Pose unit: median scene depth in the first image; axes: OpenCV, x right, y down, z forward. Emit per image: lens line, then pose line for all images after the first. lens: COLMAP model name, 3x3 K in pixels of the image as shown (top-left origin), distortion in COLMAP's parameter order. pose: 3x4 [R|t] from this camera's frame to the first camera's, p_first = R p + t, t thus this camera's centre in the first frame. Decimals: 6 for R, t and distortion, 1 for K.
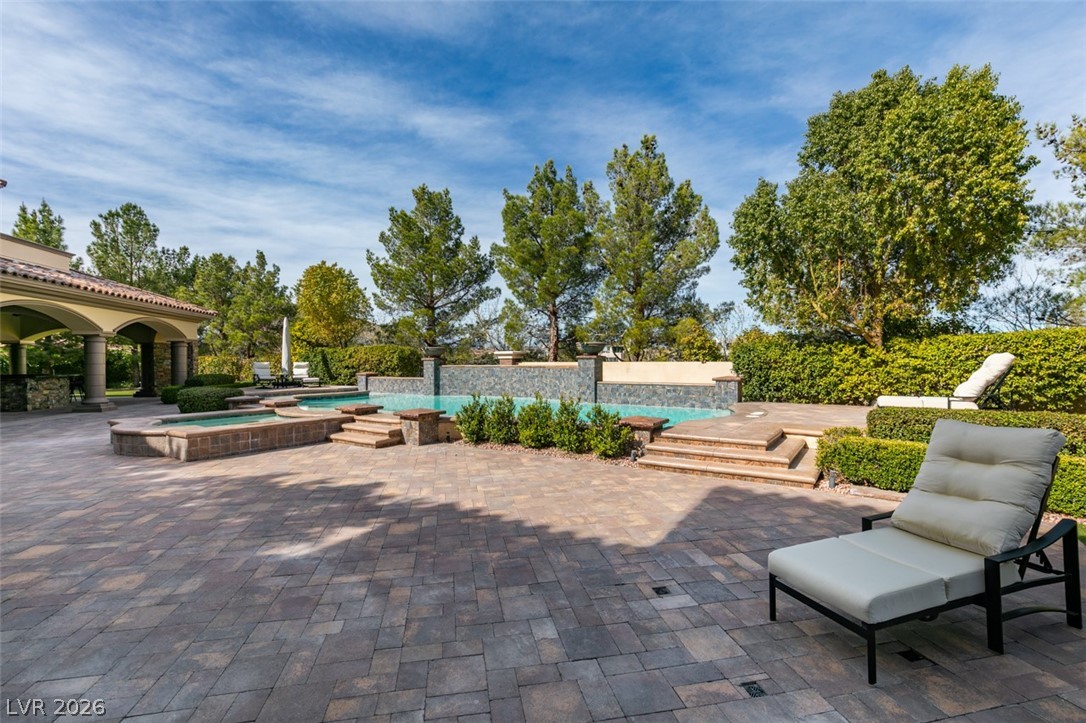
lens RADIAL K [[490.9, 0, 543.0], [0, 490.9, 361.5], [0, 0, 1]] dist [0.007752, -0.000756]
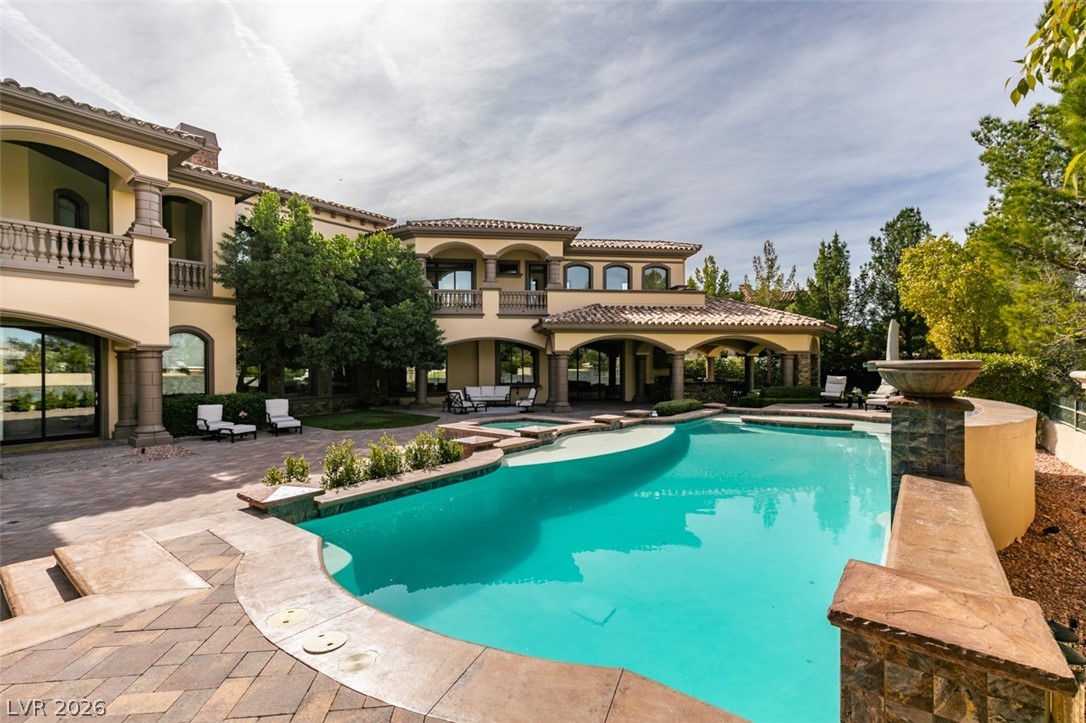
lens RADIAL K [[490.9, 0, 543.0], [0, 490.9, 361.5], [0, 0, 1]] dist [0.007752, -0.000756]
pose [[-0.065959, 0.004592, -0.997812, 0.405224], [0.002719, 0.999987, 0.004422, -0.035835], [0.997819, -0.002421, -0.065971, 0.658882]]
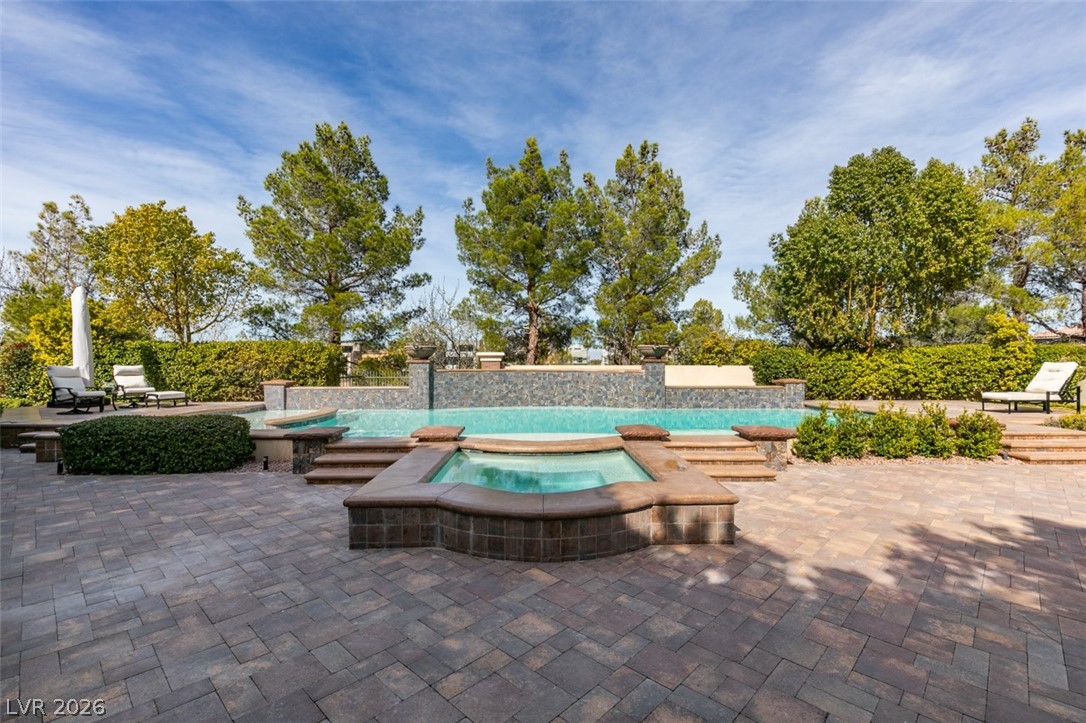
lens RADIAL K [[498.4, 0, 543.0], [0, 498.4, 361.5], [0, 0, 1]] dist [0.001402, -0.000370]
pose [[0.820213, 0.003776, 0.572046, -0.558245], [-0.003087, 0.999993, -0.002174, -0.003966], [-0.572050, 0.000017, 0.820219, 0.292255]]
